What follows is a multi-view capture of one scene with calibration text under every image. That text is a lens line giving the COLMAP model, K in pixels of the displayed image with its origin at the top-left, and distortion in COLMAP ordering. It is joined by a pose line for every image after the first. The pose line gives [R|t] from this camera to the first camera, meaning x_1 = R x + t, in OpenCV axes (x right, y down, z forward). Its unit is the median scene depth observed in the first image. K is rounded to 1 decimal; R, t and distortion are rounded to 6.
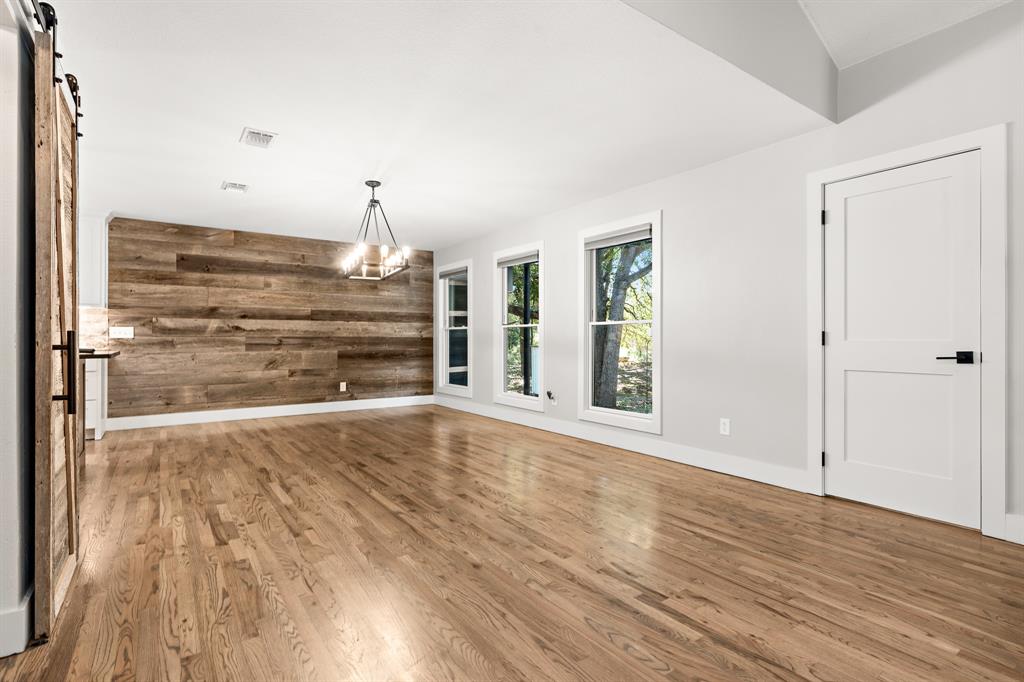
lens RADIAL K [[499.4, 0, 514.6], [0, 499.4, 338.7], [0, 0, 1]] dist [0.000975, 0.000017]
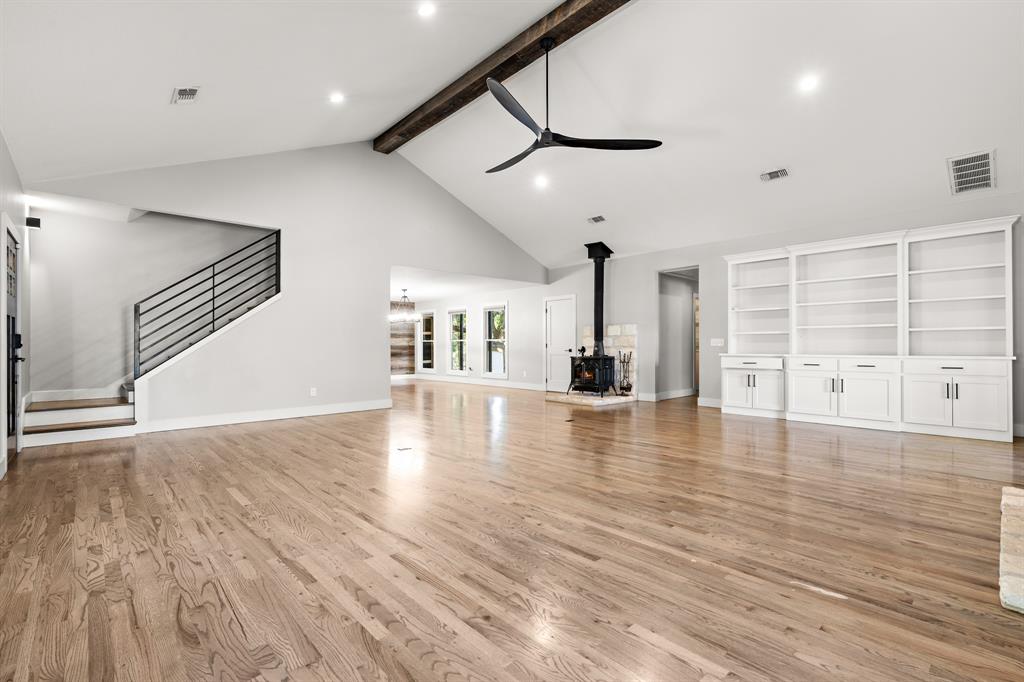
lens RADIAL K [[459.9, 0, 512.7], [0, 459.9, 340.1], [0, 0, 1]] dist [-0.001656, 0.000423]
pose [[0.991938, -0.001708, 0.126709, -0.007565], [0.003236, 0.999925, -0.011849, -0.000849], [-0.126680, 0.012164, 0.991869, -0.897742]]
